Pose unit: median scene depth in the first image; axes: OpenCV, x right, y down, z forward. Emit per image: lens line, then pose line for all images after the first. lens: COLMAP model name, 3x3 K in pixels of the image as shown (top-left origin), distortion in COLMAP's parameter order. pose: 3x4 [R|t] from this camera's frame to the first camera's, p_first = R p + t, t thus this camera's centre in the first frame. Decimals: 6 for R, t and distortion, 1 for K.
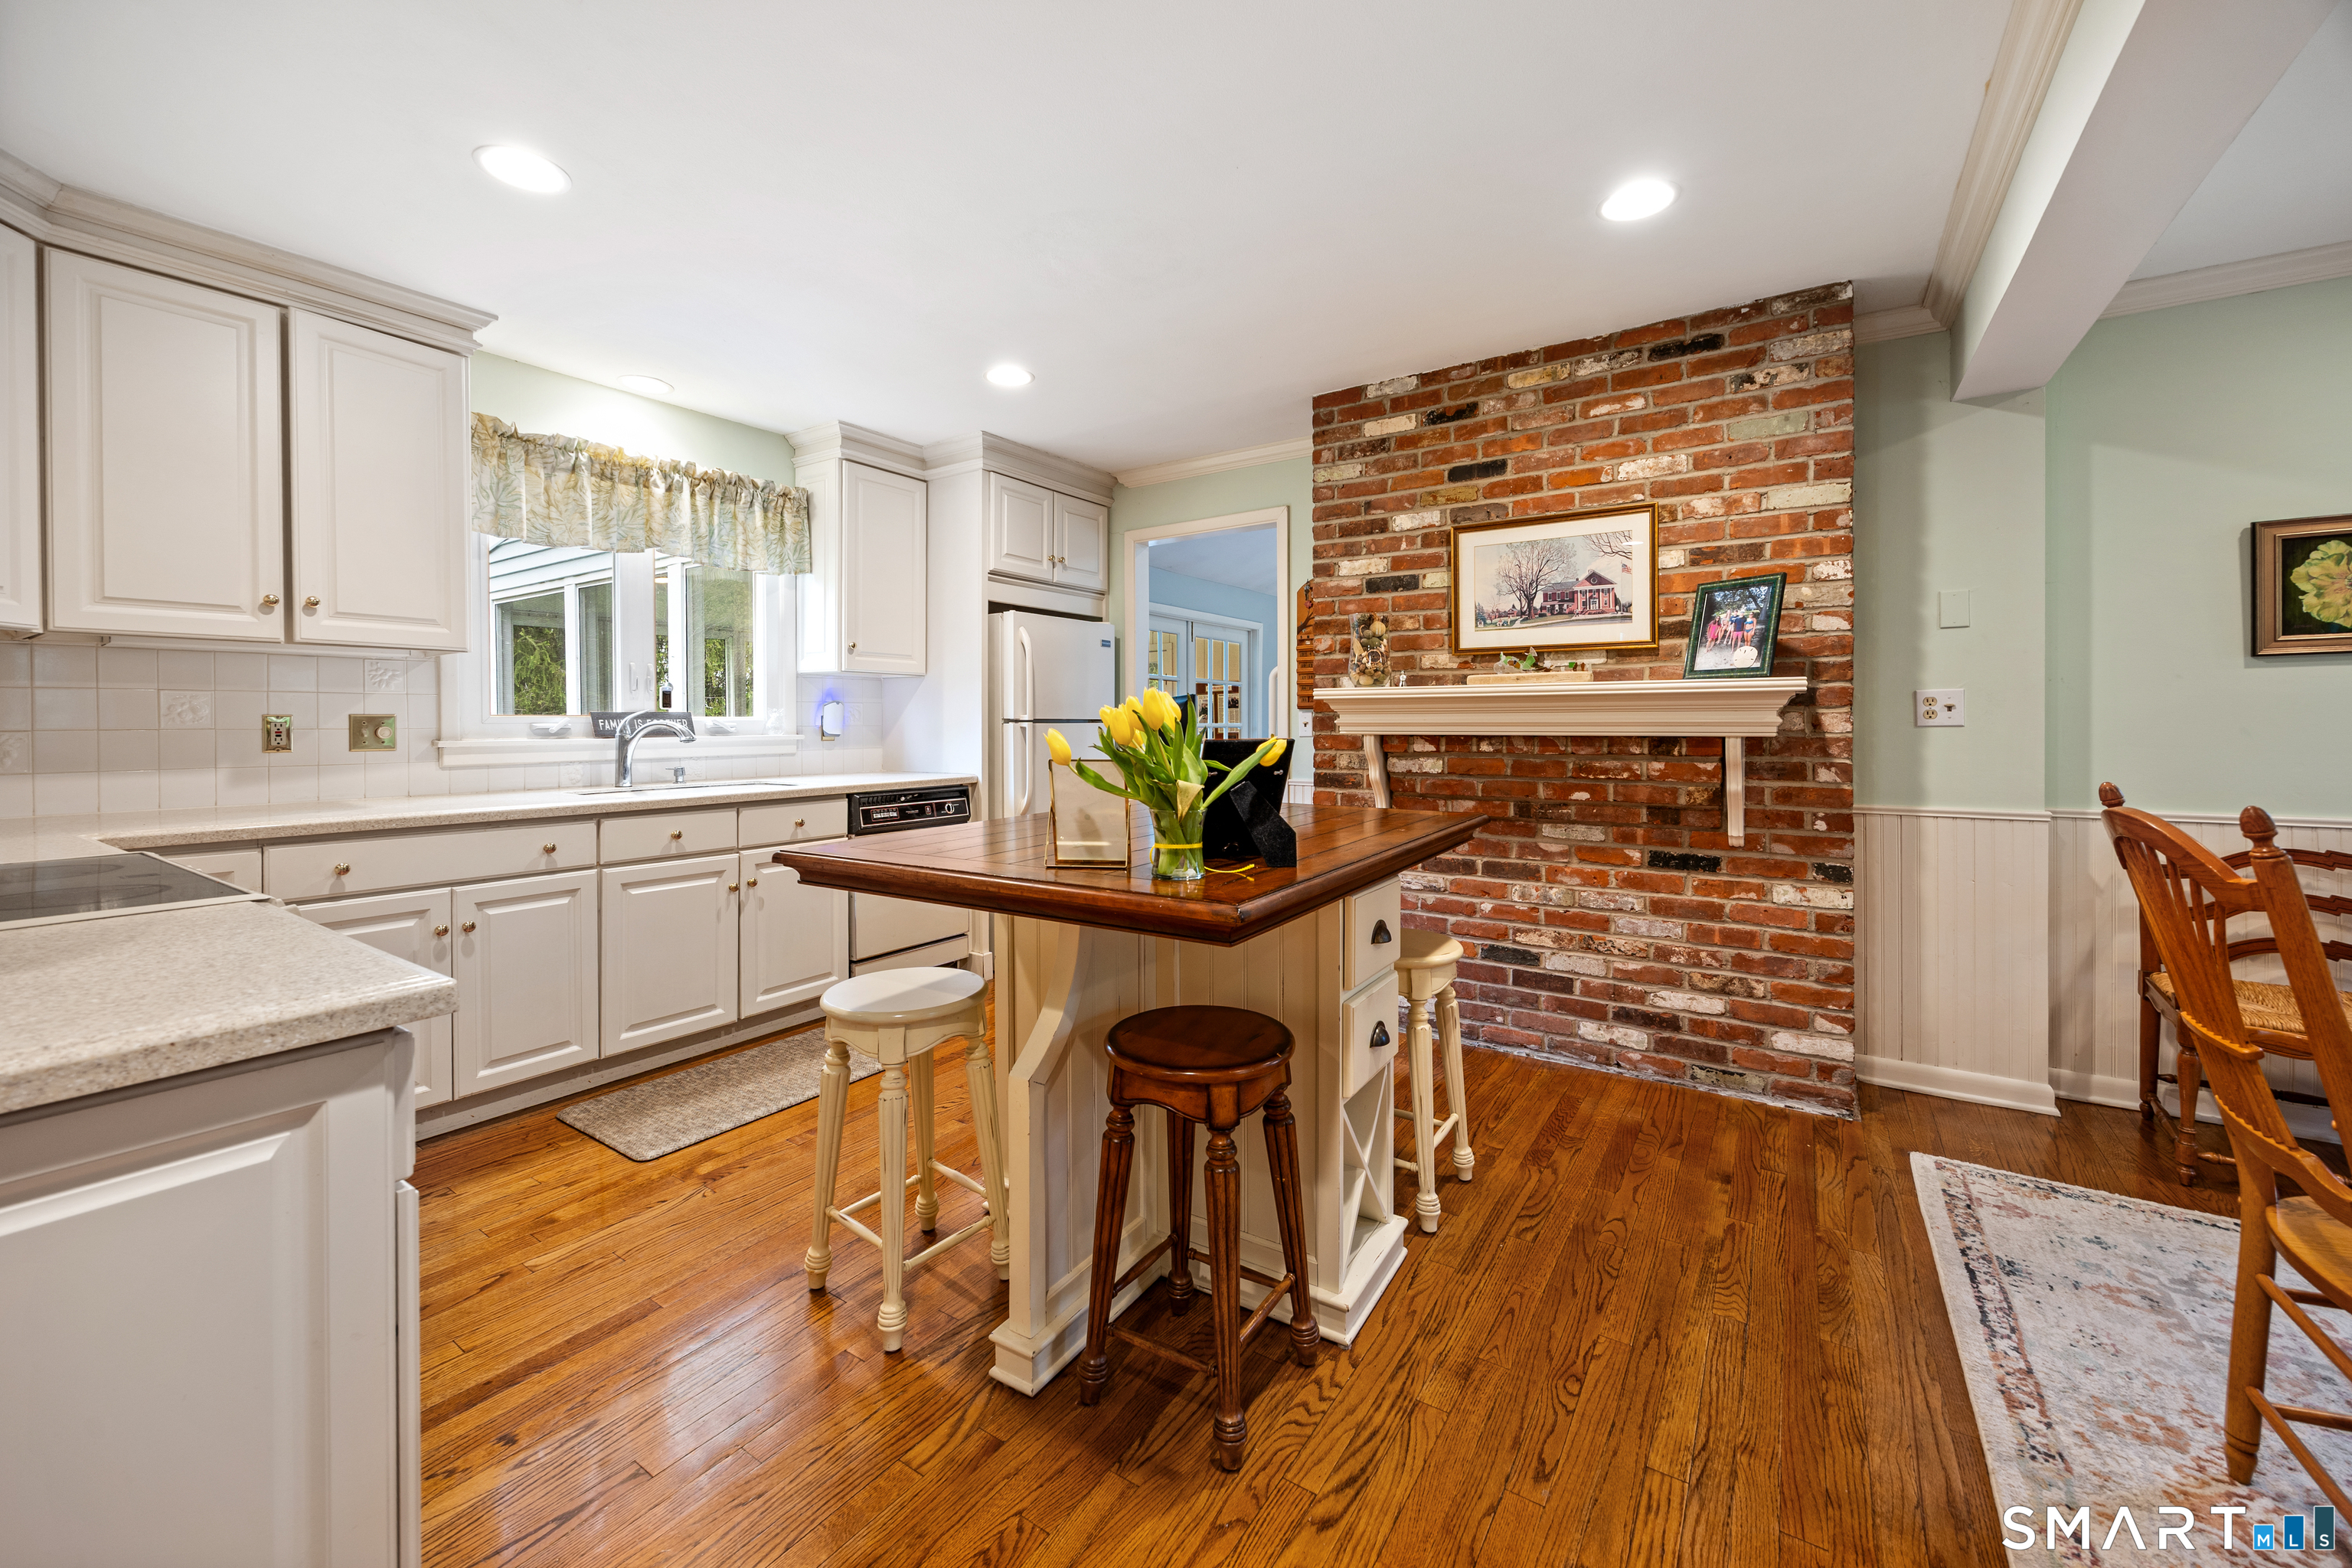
lens RADIAL K [[917.7, 0, 1141.8], [0, 917.7, 734.3], [0, 0, 1]] dist [-0.003810, 0.000222]
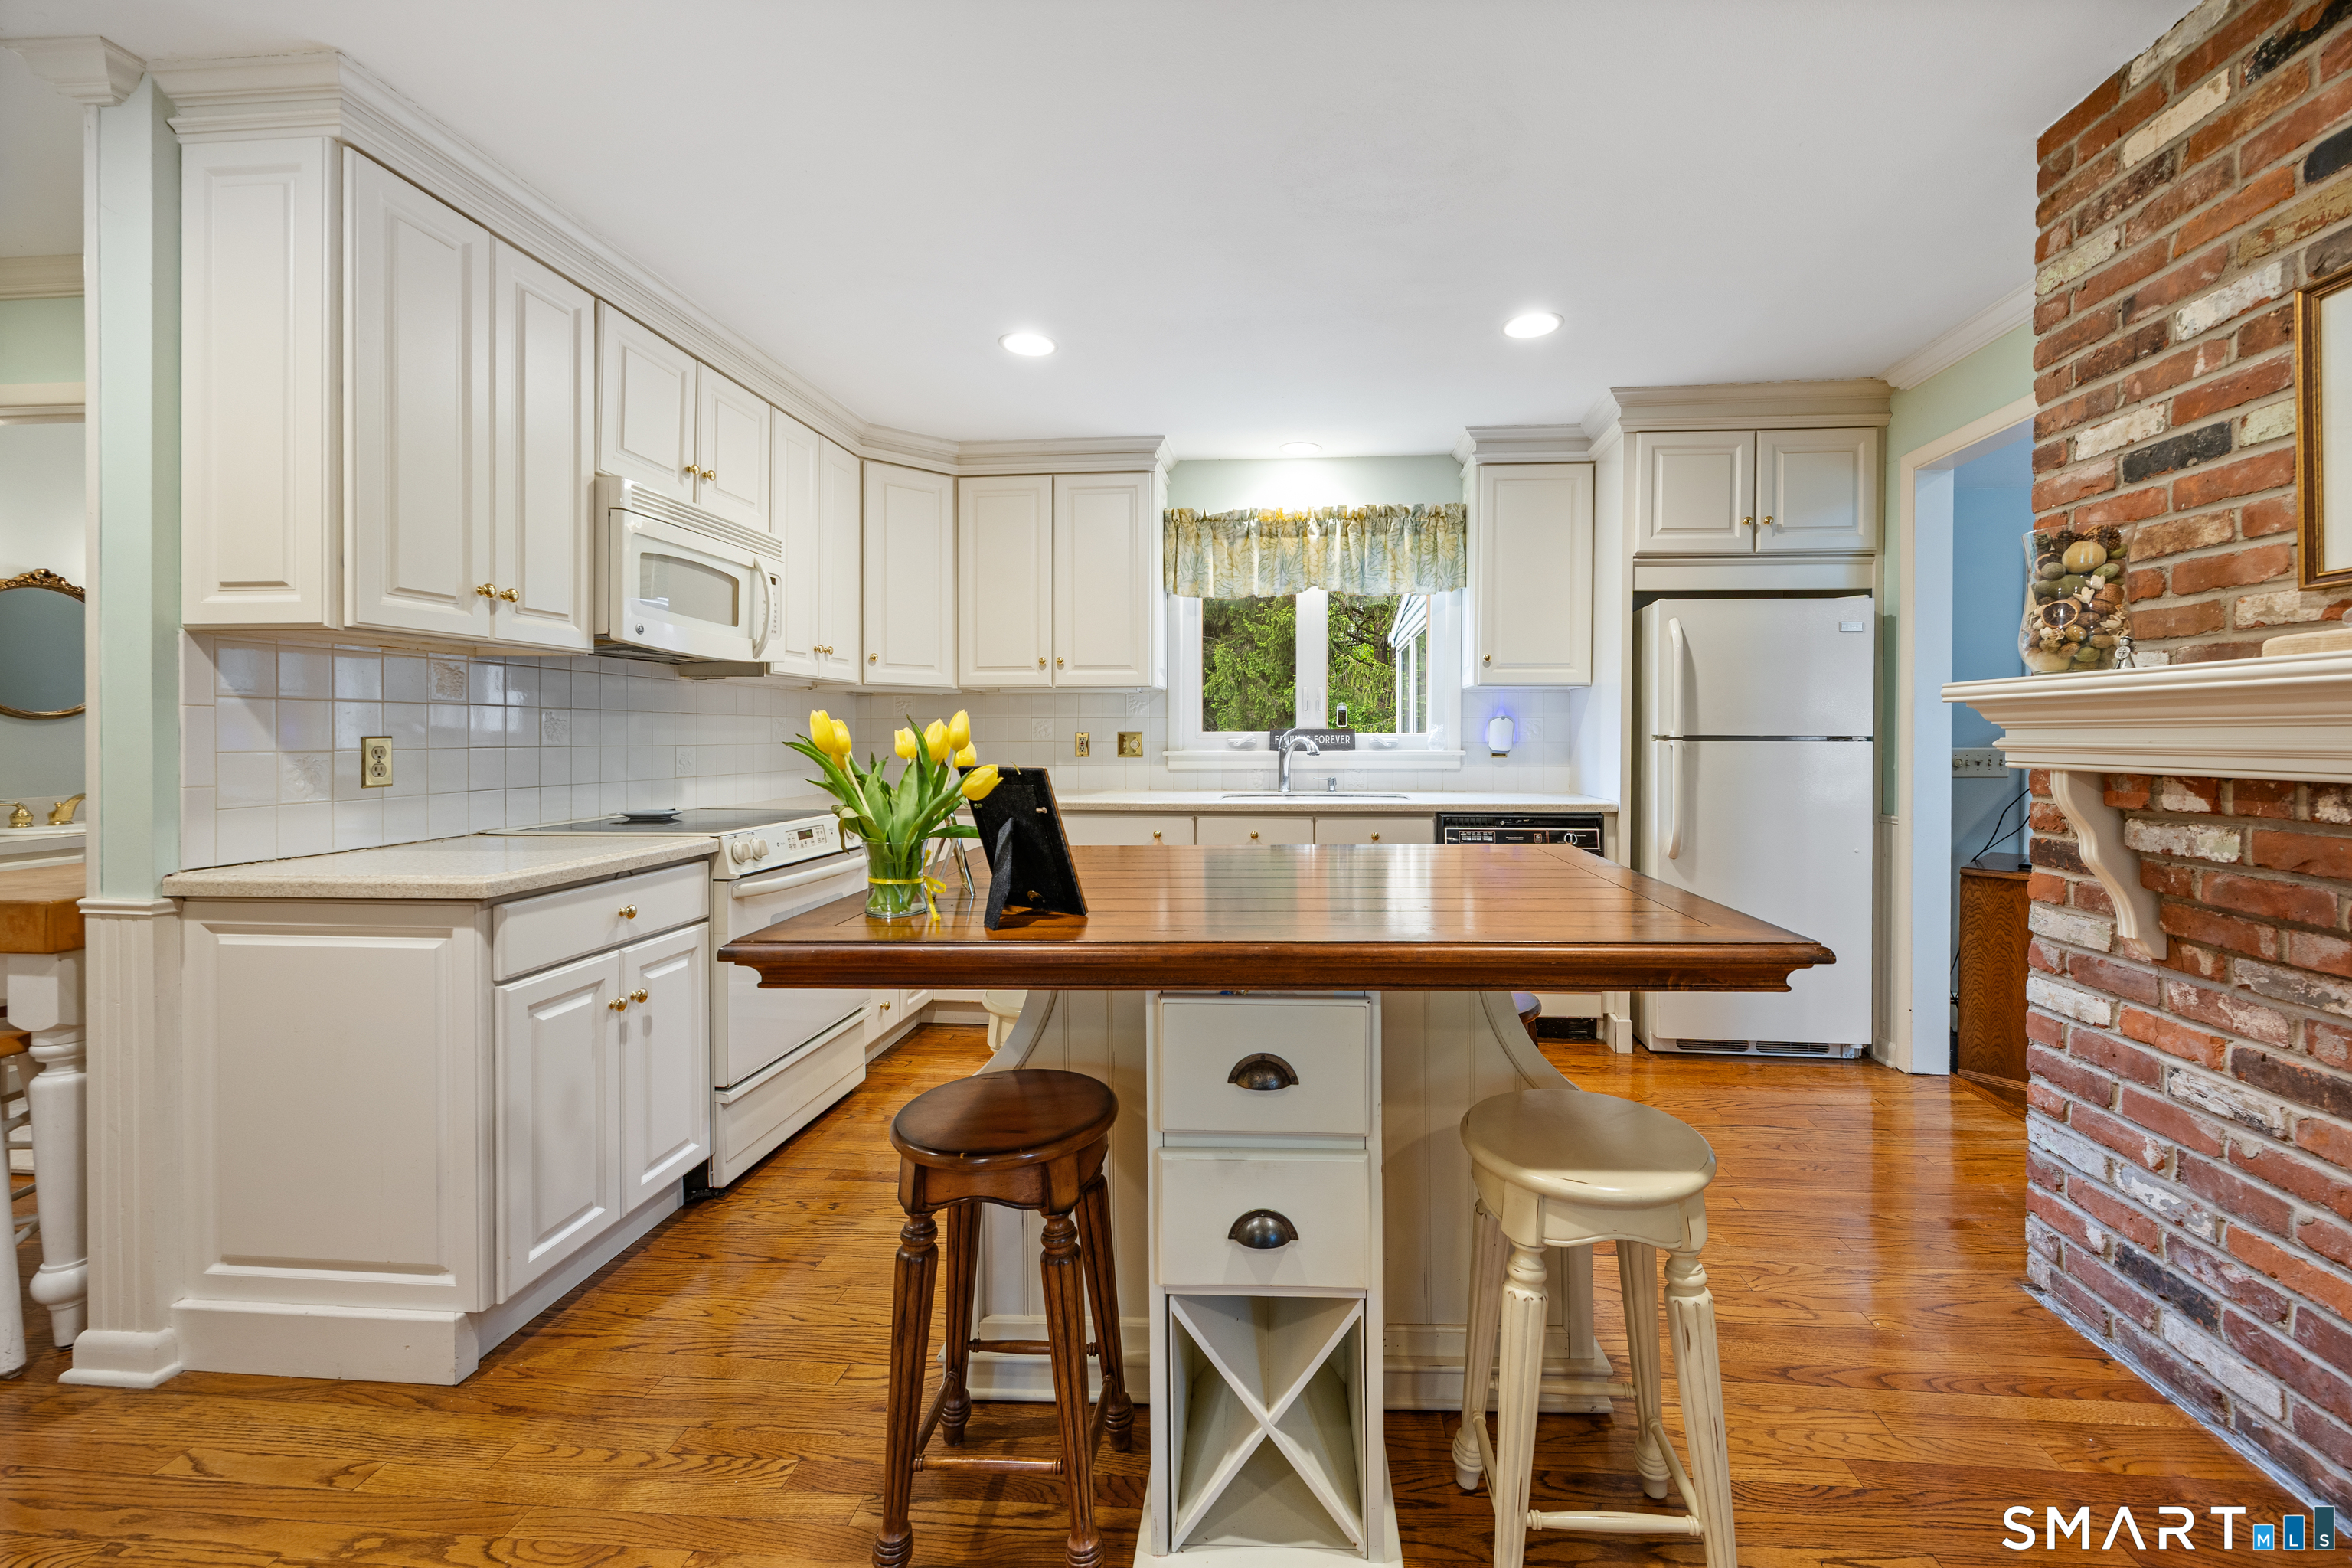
lens RADIAL K [[917.7, 0, 1278.7], [0, 917.7, 743.2], [0, 0, 1]] dist [-0.003810, 0.000222]
pose [[0.522498, 0.010373, -0.852578, 0.439653], [-0.012667, 0.999910, 0.004403, -0.011074], [0.852547, 0.008499, 0.522582, 0.363583]]
